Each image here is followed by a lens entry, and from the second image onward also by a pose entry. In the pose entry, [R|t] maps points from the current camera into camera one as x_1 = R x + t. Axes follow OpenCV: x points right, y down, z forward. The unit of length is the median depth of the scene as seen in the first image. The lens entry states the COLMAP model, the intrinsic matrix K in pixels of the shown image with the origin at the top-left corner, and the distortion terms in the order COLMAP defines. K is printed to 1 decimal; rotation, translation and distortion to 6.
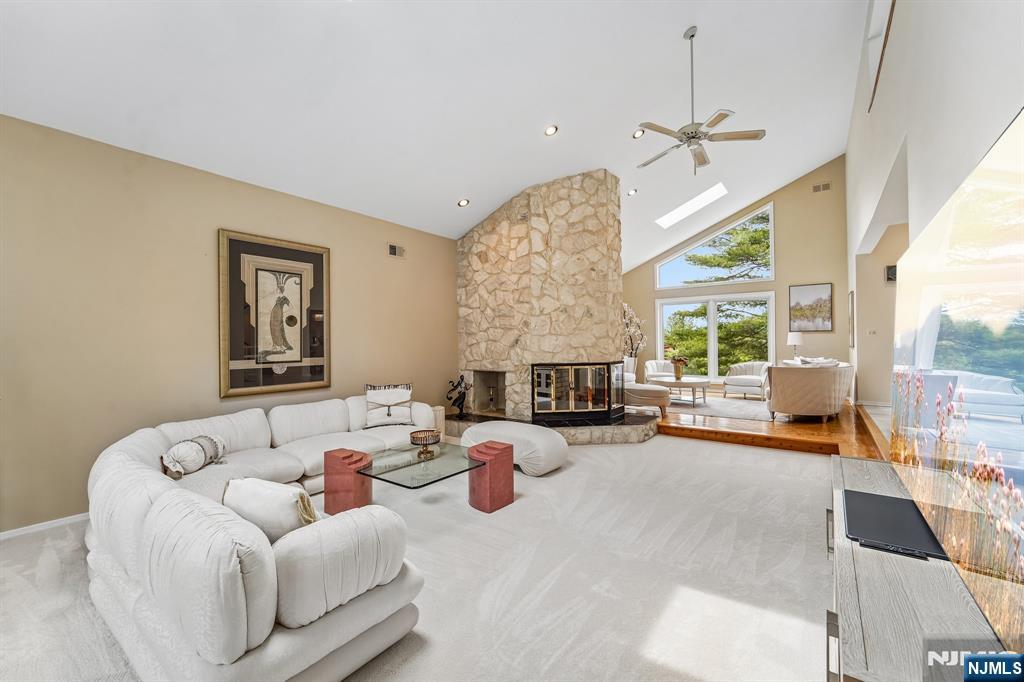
lens RADIAL K [[423.0, 0, 512.0], [0, 423.0, 341.0], [0, 0, 1]] dist [0.001277, 0.000090]
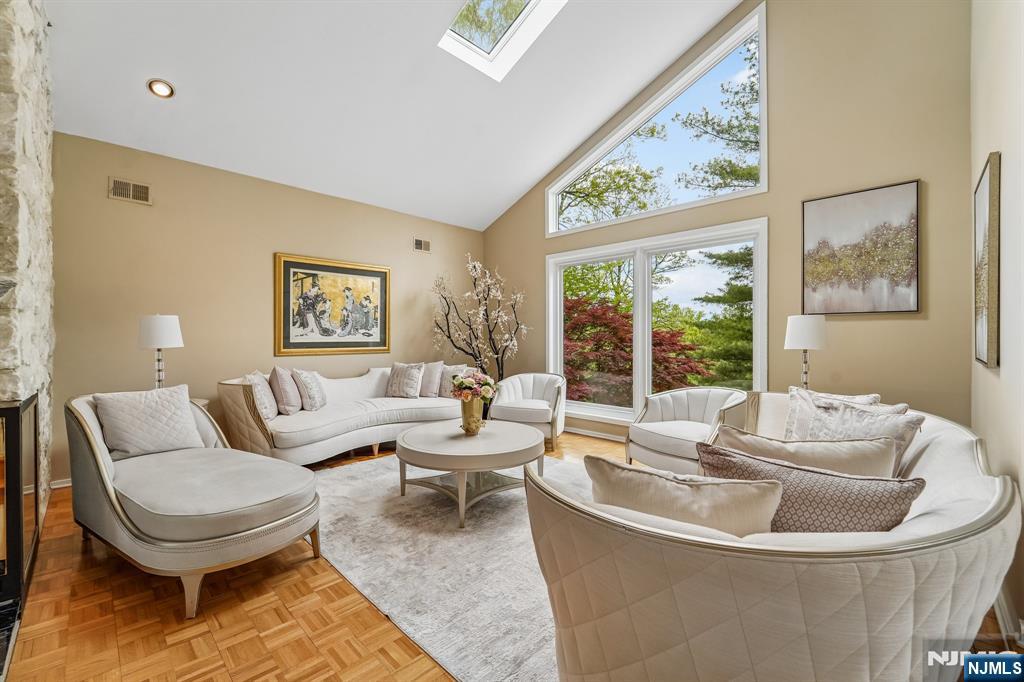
lens RADIAL K [[423.0, 0, 512.0], [0, 423.0, 341.0], [0, 0, 1]] dist [0.001277, 0.000090]
pose [[0.991079, 0.004223, -0.133209, 0.642321], [-0.003773, 0.999986, 0.003633, 0.002594], [0.133222, -0.003098, 0.991081, 0.830941]]
